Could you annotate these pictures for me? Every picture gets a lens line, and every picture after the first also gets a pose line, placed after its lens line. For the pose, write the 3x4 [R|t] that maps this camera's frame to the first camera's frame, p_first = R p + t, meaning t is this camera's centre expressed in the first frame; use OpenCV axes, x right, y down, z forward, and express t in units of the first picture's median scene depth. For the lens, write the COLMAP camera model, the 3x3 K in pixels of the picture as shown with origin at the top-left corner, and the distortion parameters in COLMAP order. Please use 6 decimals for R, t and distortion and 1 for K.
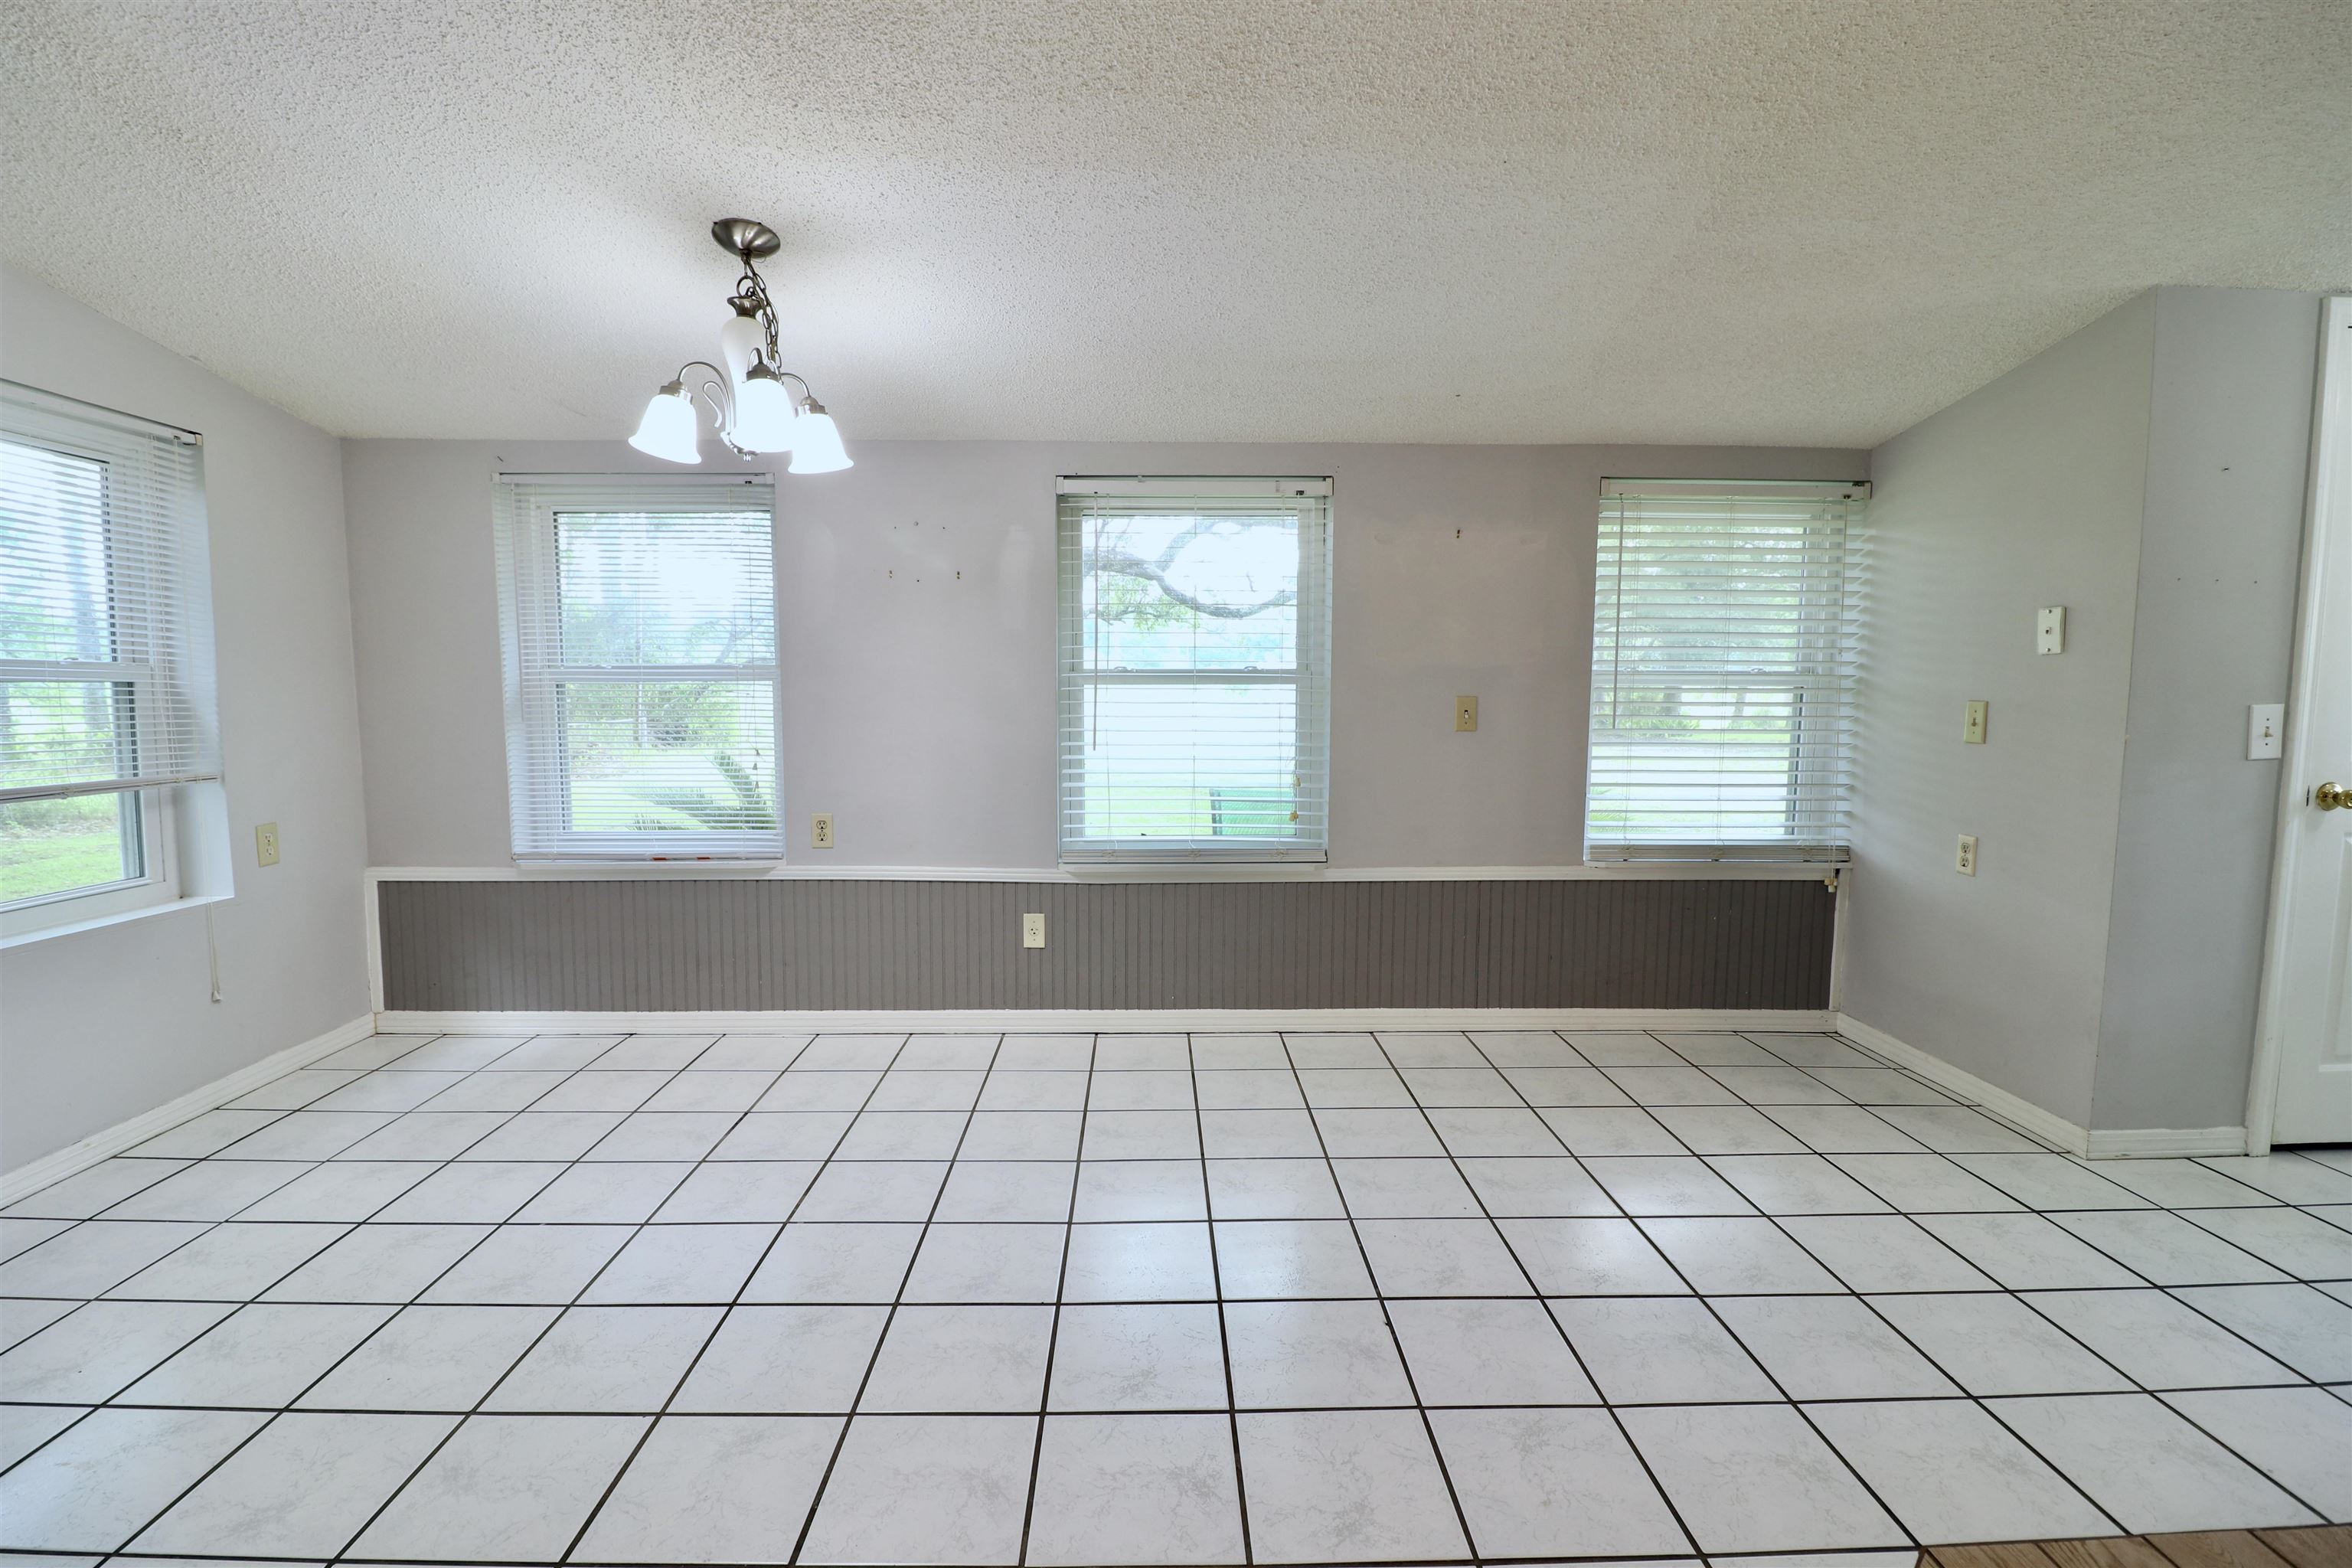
lens RADIAL K [[1080.6, 0, 1166.3], [0, 1080.6, 770.4], [0, 0, 1]] dist [-0.001740, -0.011331]
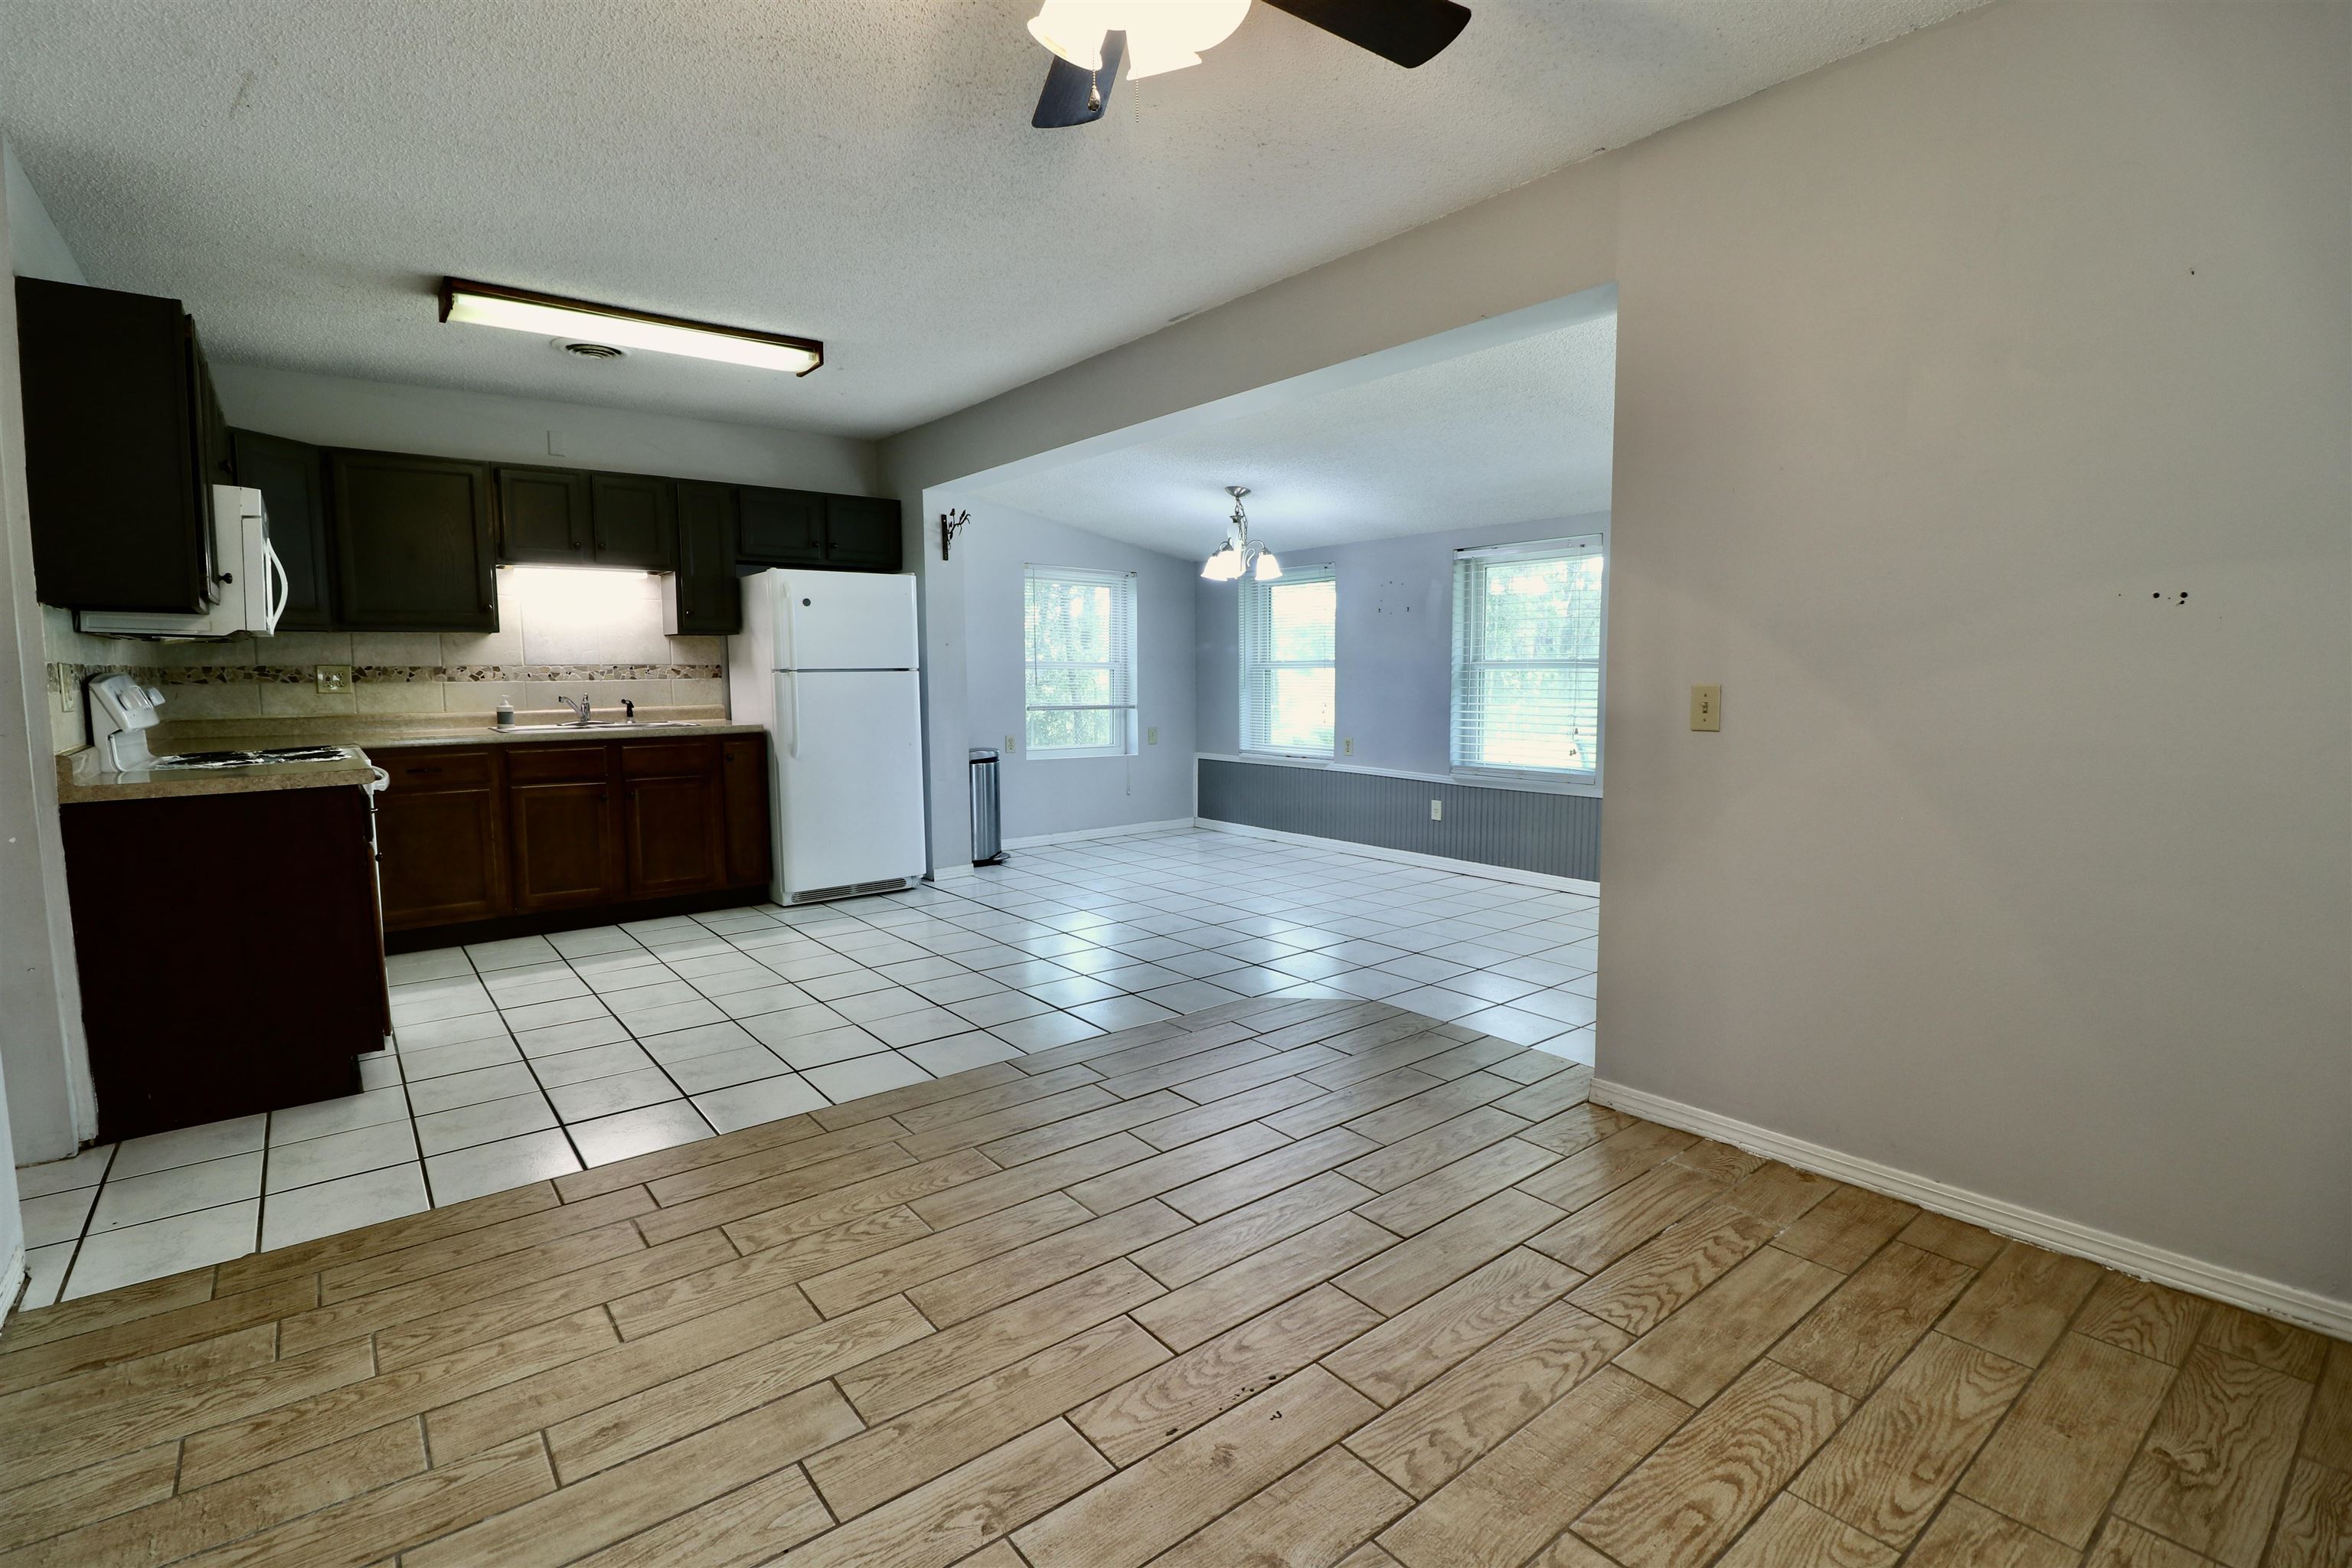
lens RADIAL K [[1080.6, 0, 1166.3], [0, 1080.6, 770.4], [0, 0, 1]] dist [-0.001740, -0.011331]
pose [[0.603311, 0.068062, -0.794597, 1.016276], [-0.062960, 0.997307, 0.037622, 0.046970], [0.795017, 0.027330, 0.605971, -0.416664]]
